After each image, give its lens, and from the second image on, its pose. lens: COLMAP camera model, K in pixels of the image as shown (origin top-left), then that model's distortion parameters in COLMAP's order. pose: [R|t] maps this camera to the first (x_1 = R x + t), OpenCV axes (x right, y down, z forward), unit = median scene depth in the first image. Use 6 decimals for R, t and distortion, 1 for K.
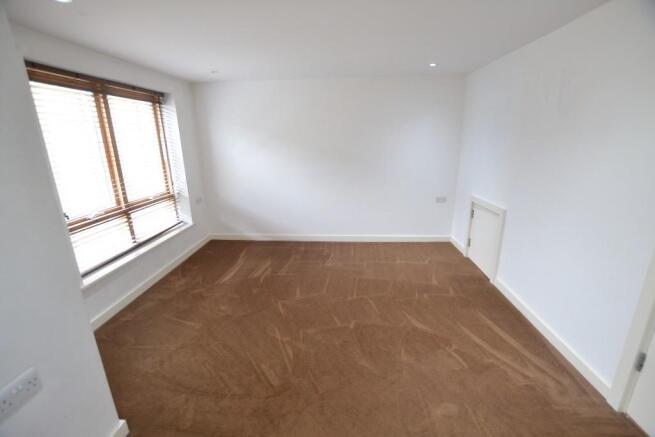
lens RADIAL K [[294.3, 0, 329.0], [0, 294.3, 223.1], [0, 0, 1]] dist [-0.020536, -0.000508]
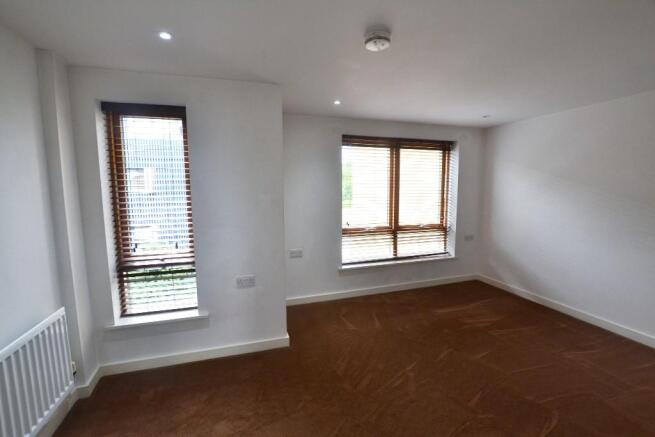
lens RADIAL K [[294.3, 0, 329.0], [0, 294.3, 223.1], [0, 0, 1]] dist [-0.020536, -0.000508]
pose [[0.370730, 0.127555, -0.919940, 0.394487], [-0.262995, 0.964398, 0.027735, -0.031692], [0.890726, 0.231658, 0.391077, 0.175713]]
